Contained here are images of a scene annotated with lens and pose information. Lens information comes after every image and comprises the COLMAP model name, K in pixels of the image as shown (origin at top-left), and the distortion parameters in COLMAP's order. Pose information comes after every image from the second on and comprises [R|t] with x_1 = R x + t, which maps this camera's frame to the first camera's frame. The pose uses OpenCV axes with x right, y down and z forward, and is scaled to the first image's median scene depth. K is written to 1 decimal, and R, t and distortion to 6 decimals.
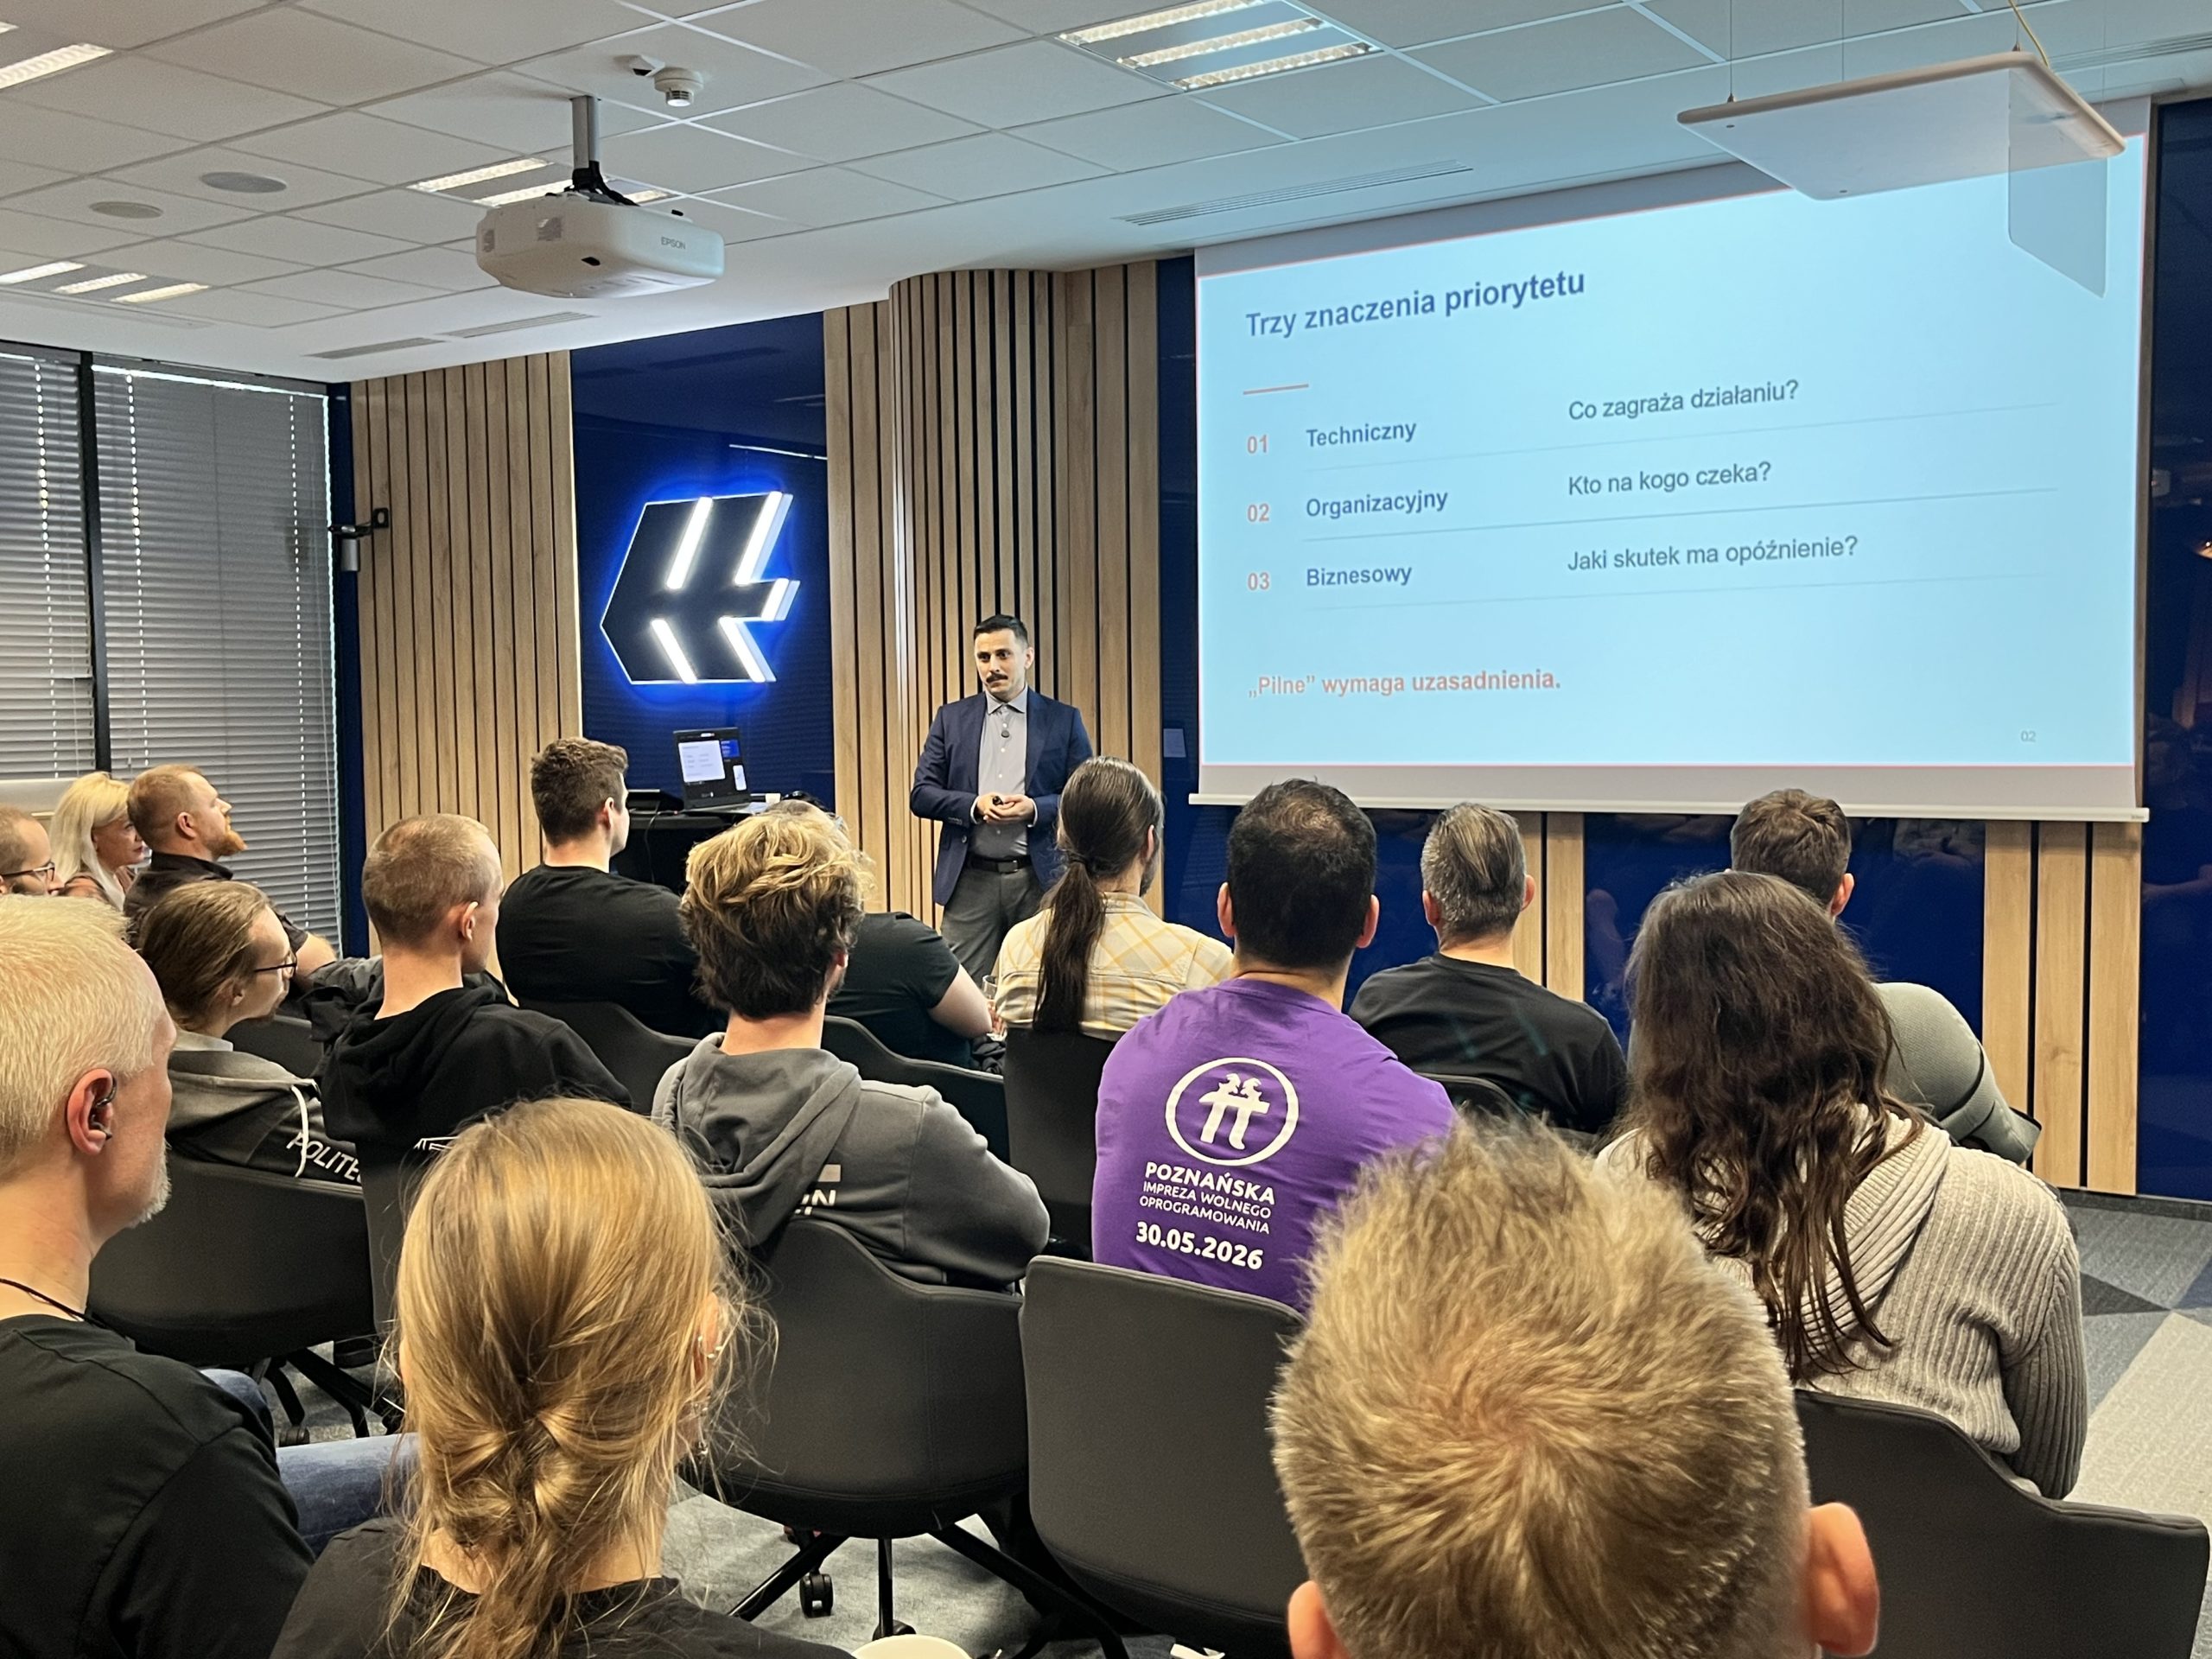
lens RADIAL K [[2125.1, 0, 1106.0], [0, 2125.1, 829.5], [0, 0, 1]] dist [0.007252, 0.003643]
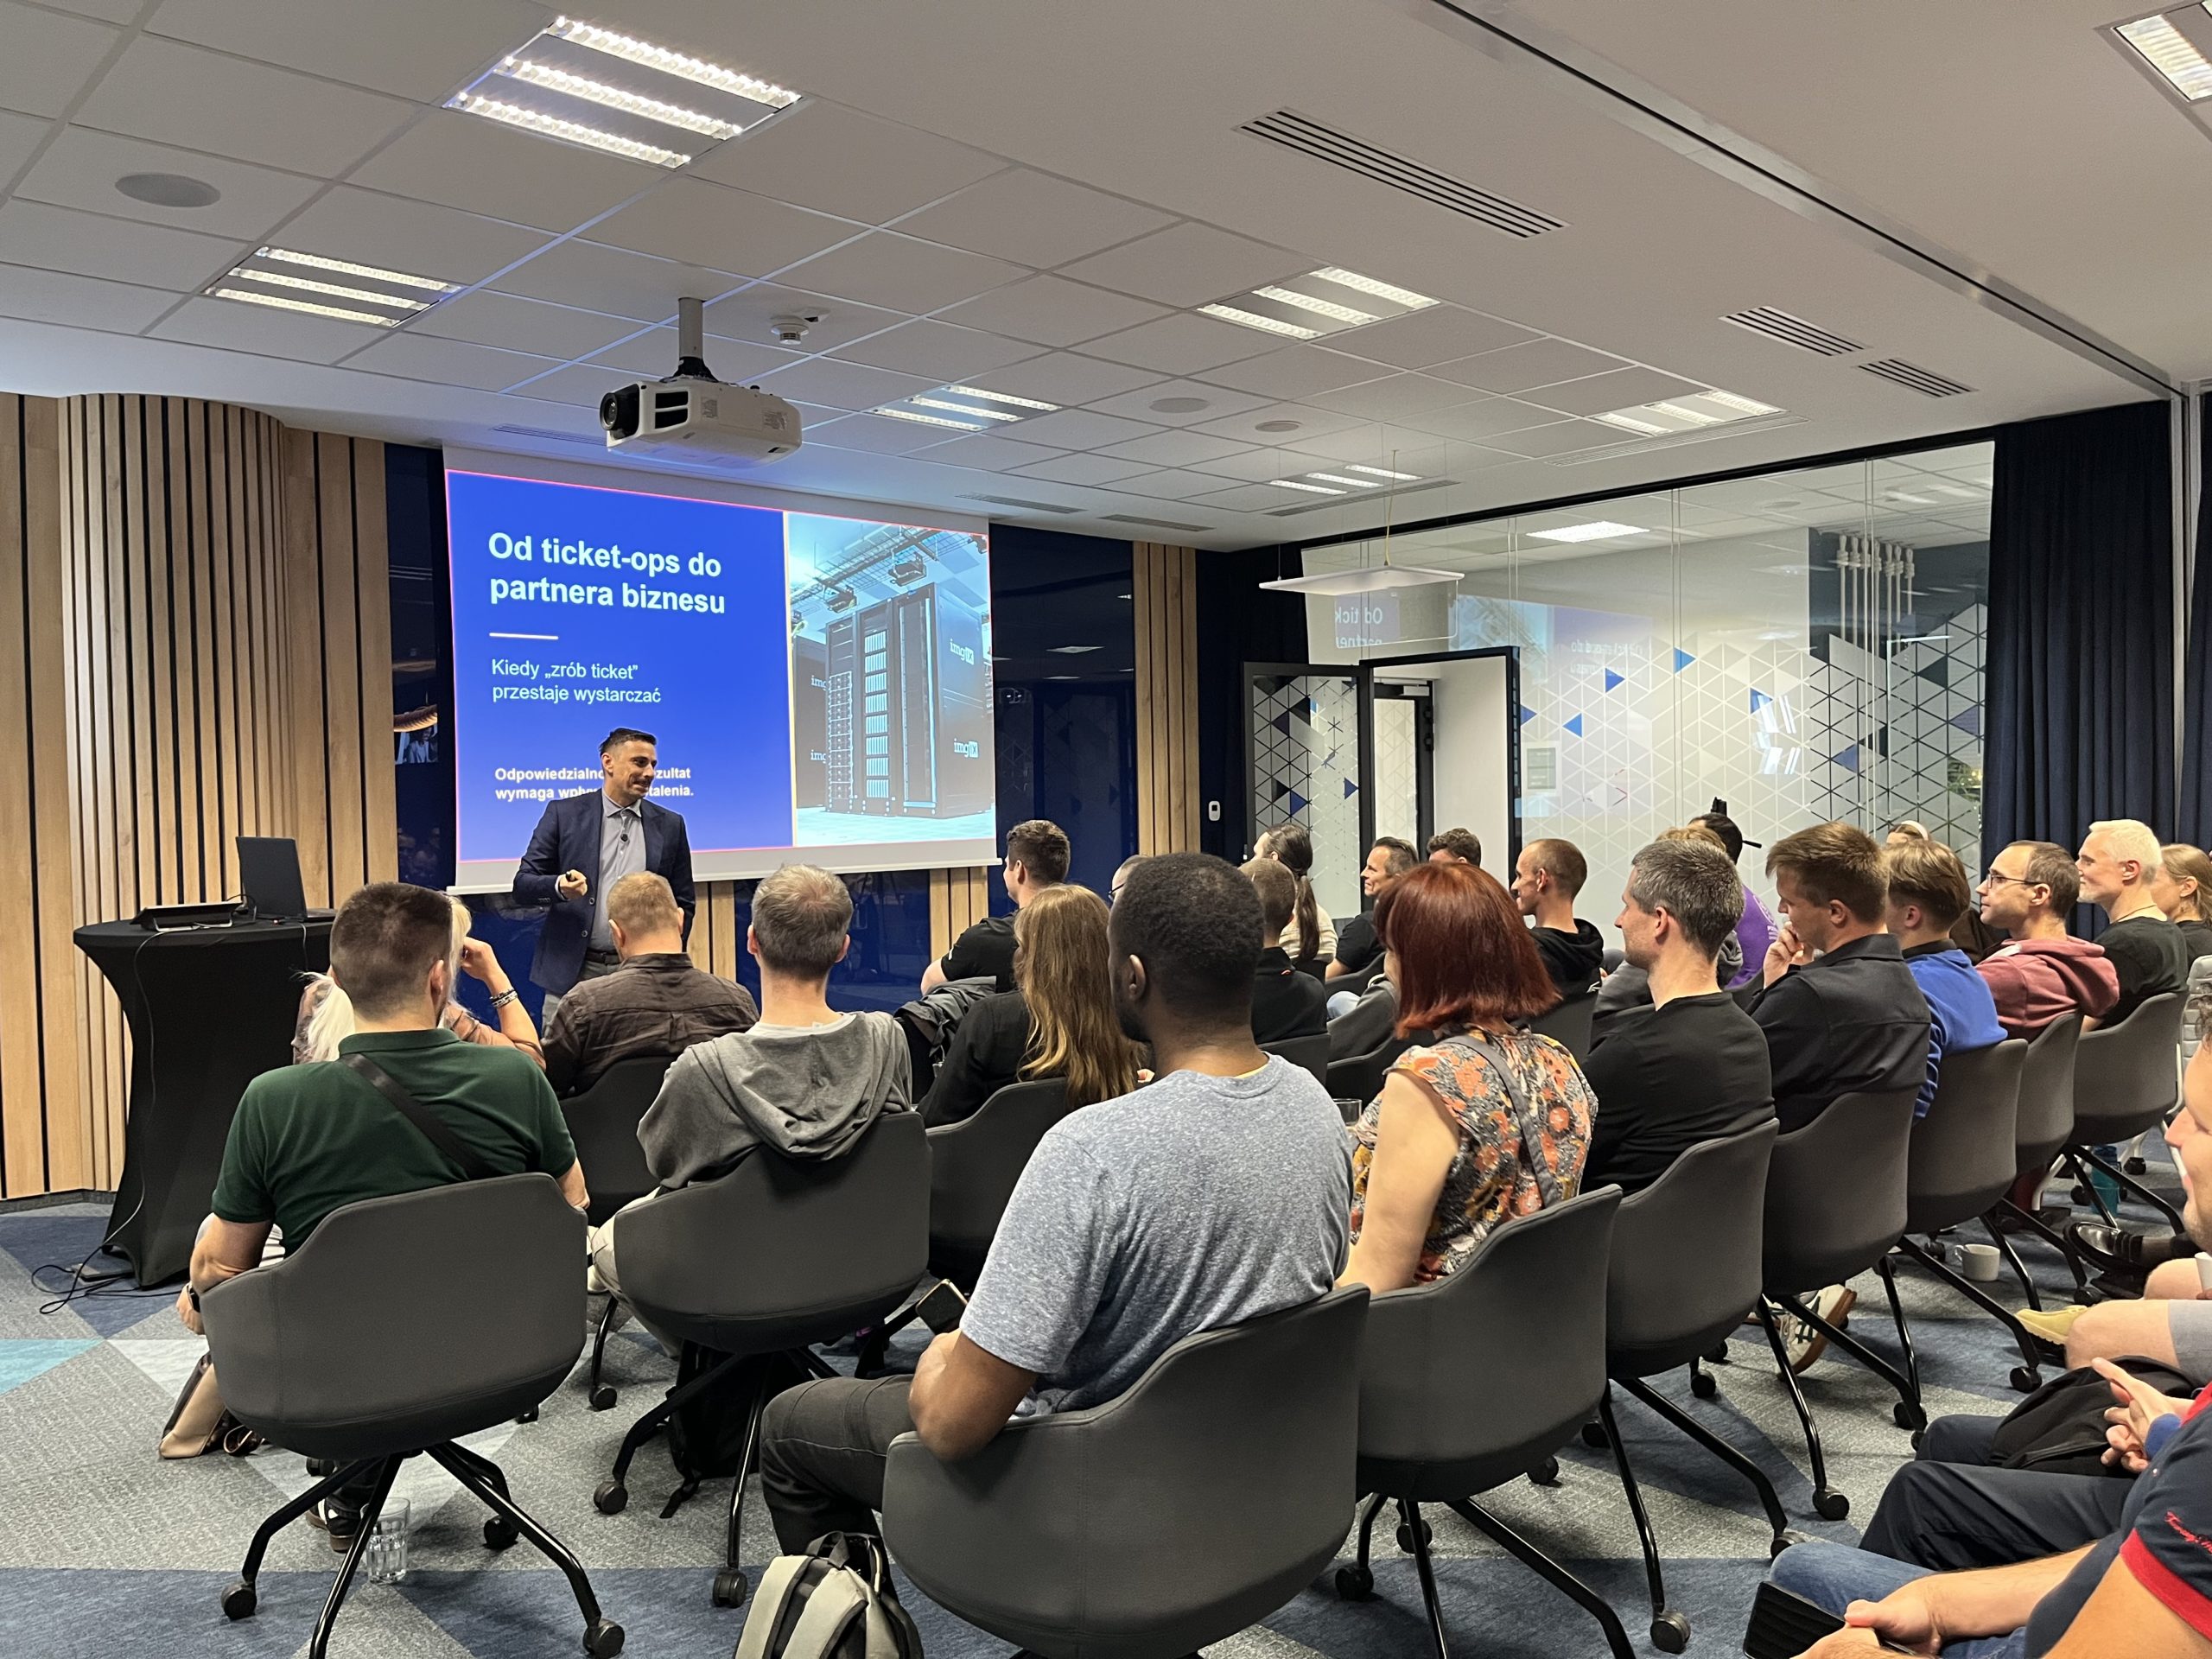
lens RADIAL K [[1664.5, 0, 1106.0], [0, 1664.5, 829.5], [0, 0, 1]] dist [0.031533, -0.001016]
pose [[0.190255, -0.010624, 0.981677, -0.712934], [0.074292, 0.997230, -0.003606, -0.015729], [-0.978920, 0.073617, 0.190517, 0.384663]]
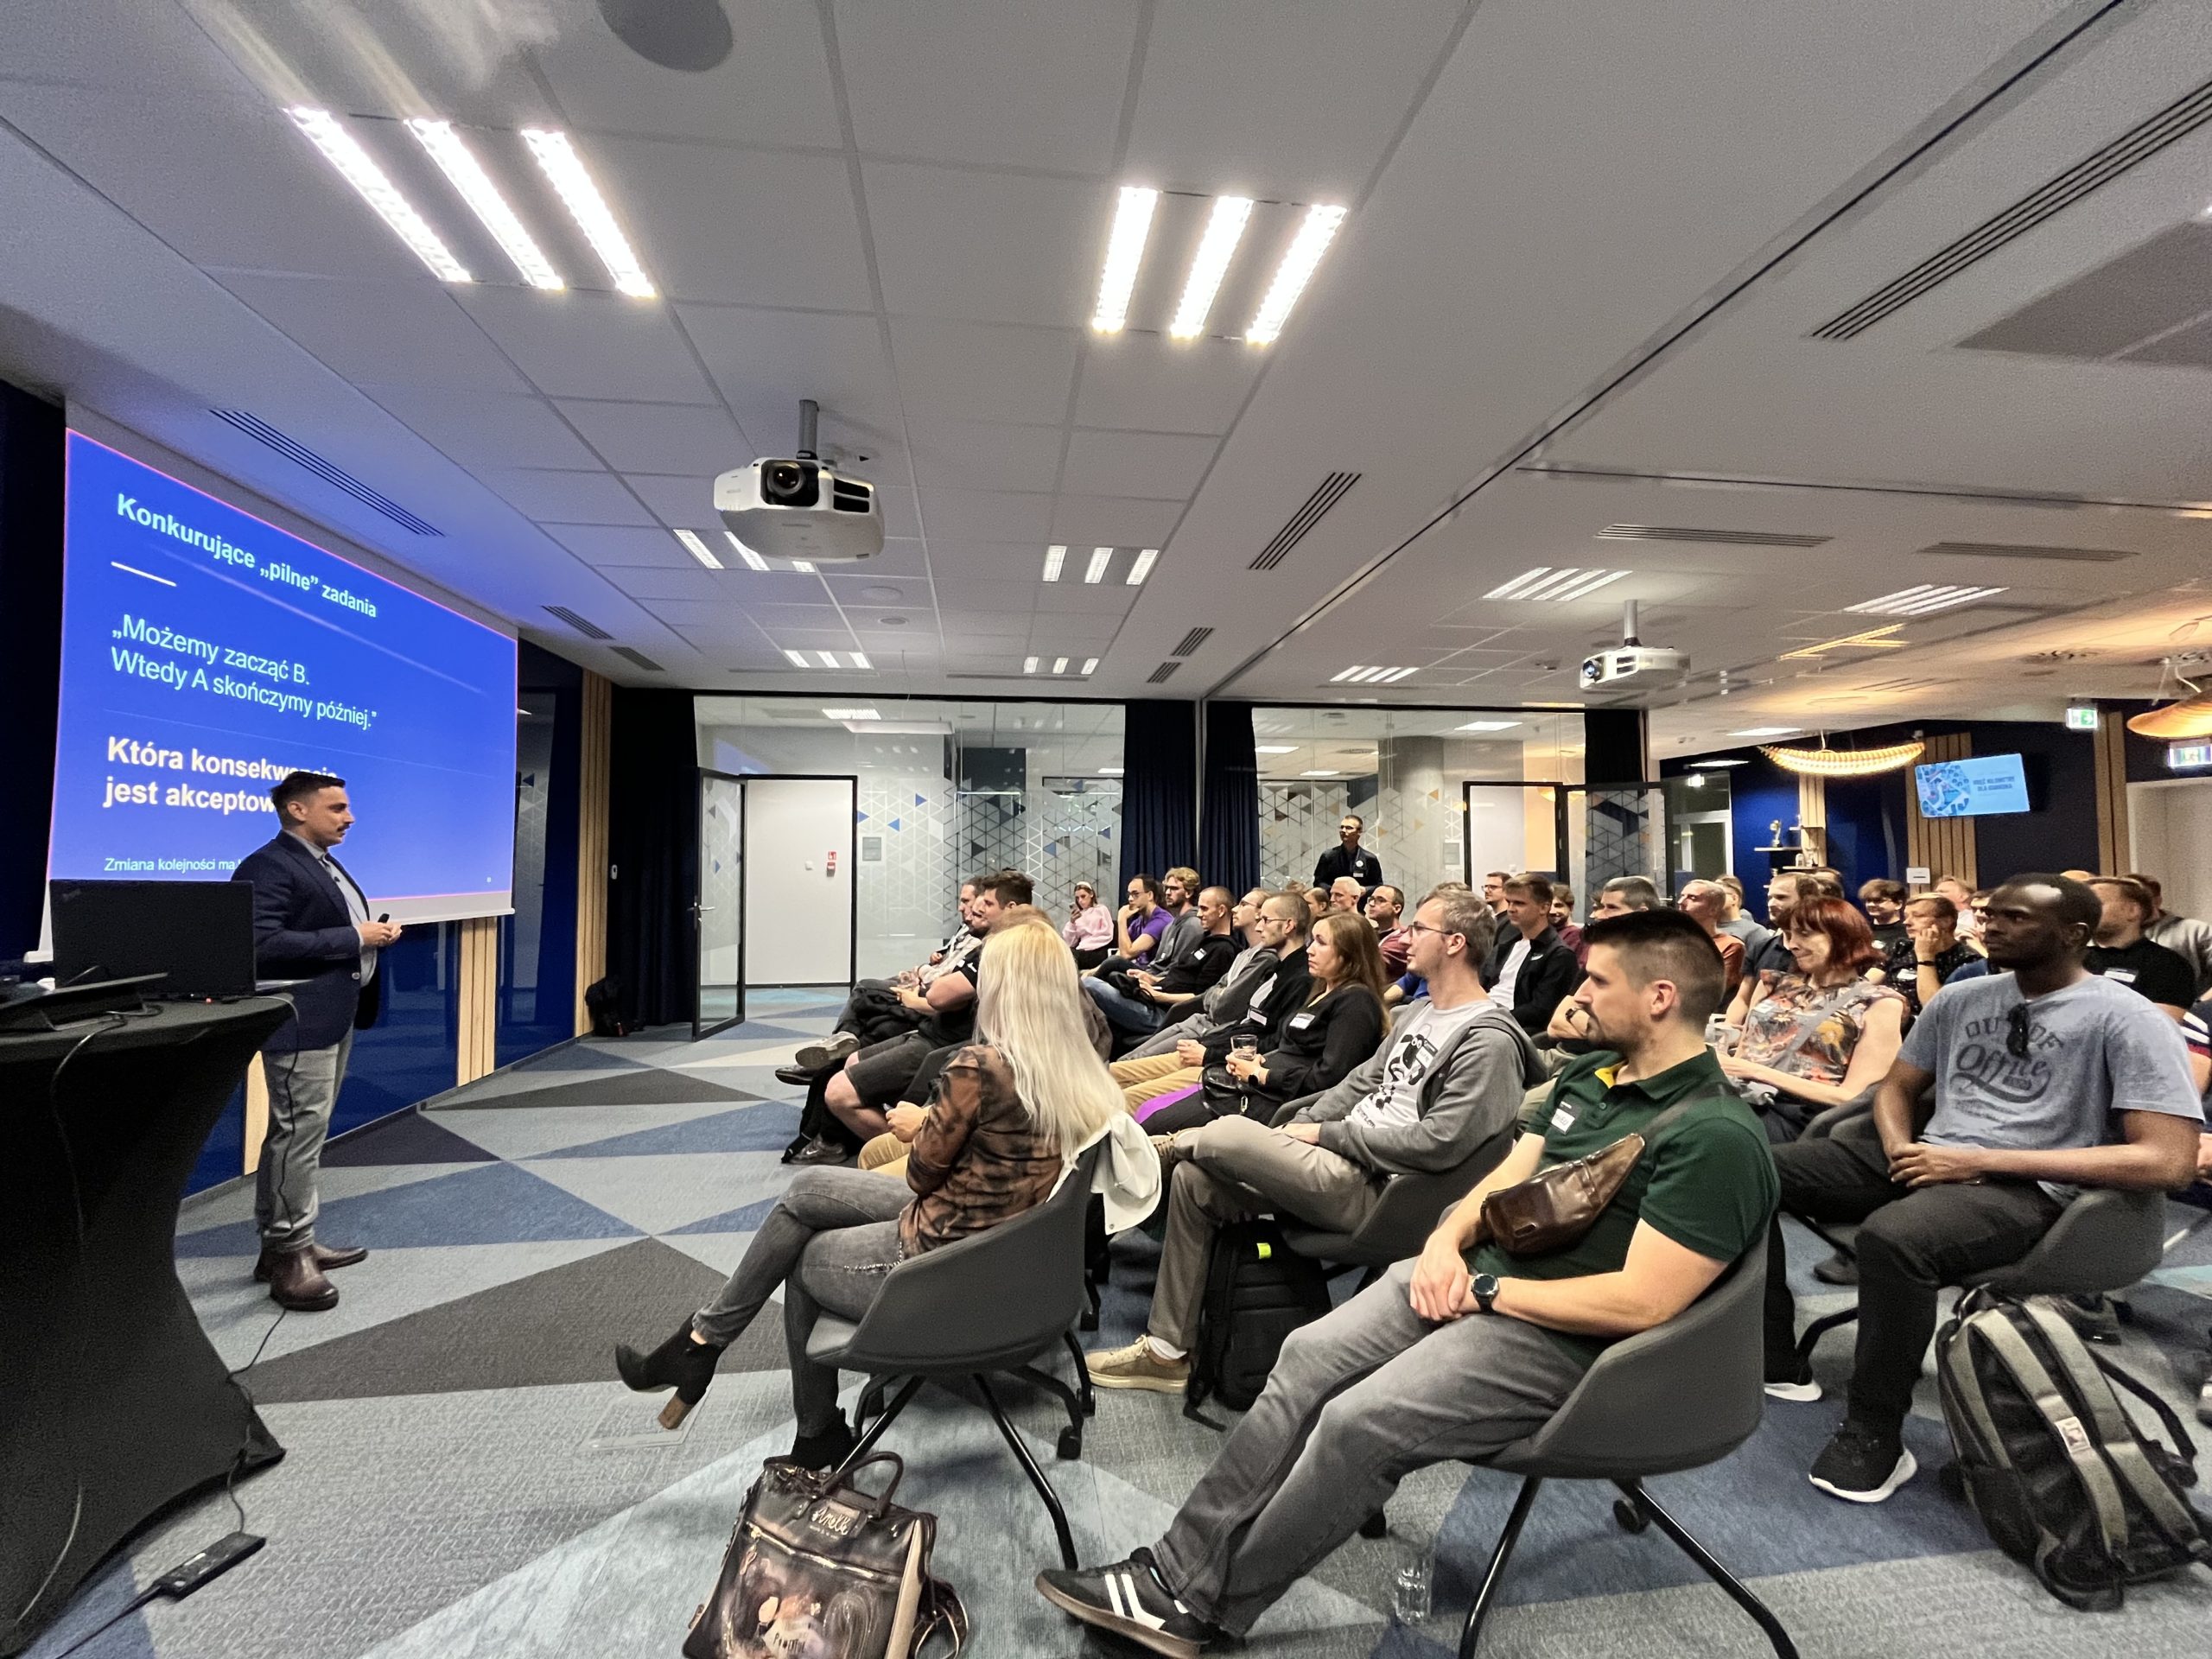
lens RADIAL K [[883.2, 0, 1106.0], [0, 883.2, 829.5], [0, 0, 1]] dist [-0.015717, 0.000011]
pose [[-0.688679, 0.039134, 0.724010, -0.481739], [0.050130, 0.998723, -0.006299, -0.040070], [-0.723332, 0.031957, -0.689761, 0.788210]]
